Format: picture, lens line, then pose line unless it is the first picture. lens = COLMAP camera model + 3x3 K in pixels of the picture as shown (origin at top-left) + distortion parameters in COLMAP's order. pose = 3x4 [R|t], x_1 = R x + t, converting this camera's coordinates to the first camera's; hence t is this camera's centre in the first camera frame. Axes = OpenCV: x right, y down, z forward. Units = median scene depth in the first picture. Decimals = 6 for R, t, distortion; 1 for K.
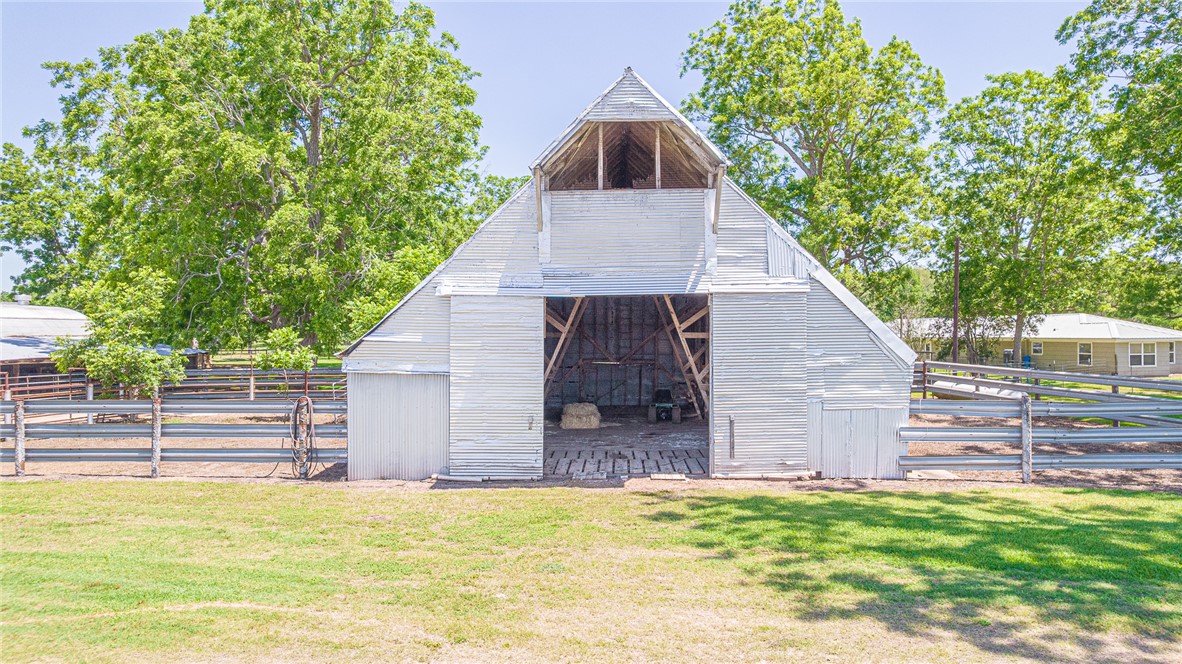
lens RADIAL K [[779.6, 0, 620.9], [0, 779.6, 333.9], [0, 0, 1]] dist [-0.087398, 0.076023]
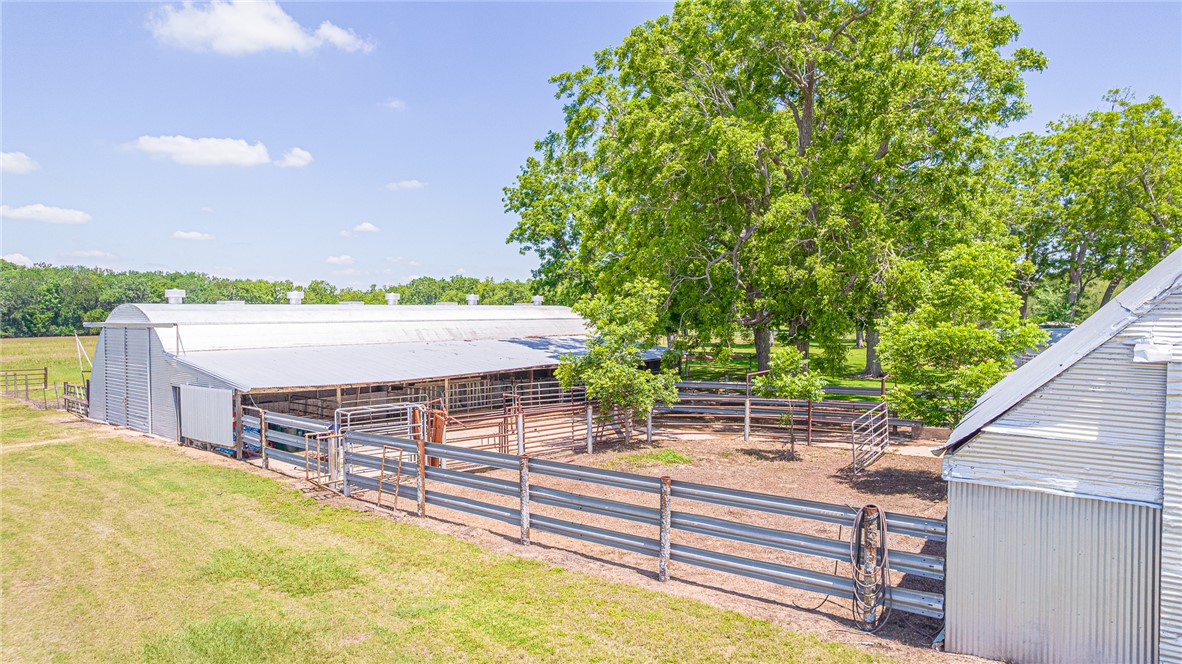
lens RADIAL K [[776.8, 0, 591.0], [0, 776.8, 332.0], [0, 0, 1]] dist [-0.065386, -0.000364]
pose [[0.823180, 0.013220, -0.567626, -0.122419], [0.003370, 0.999598, 0.028167, -0.041493], [0.567770, -0.025100, 0.822805, 0.170964]]
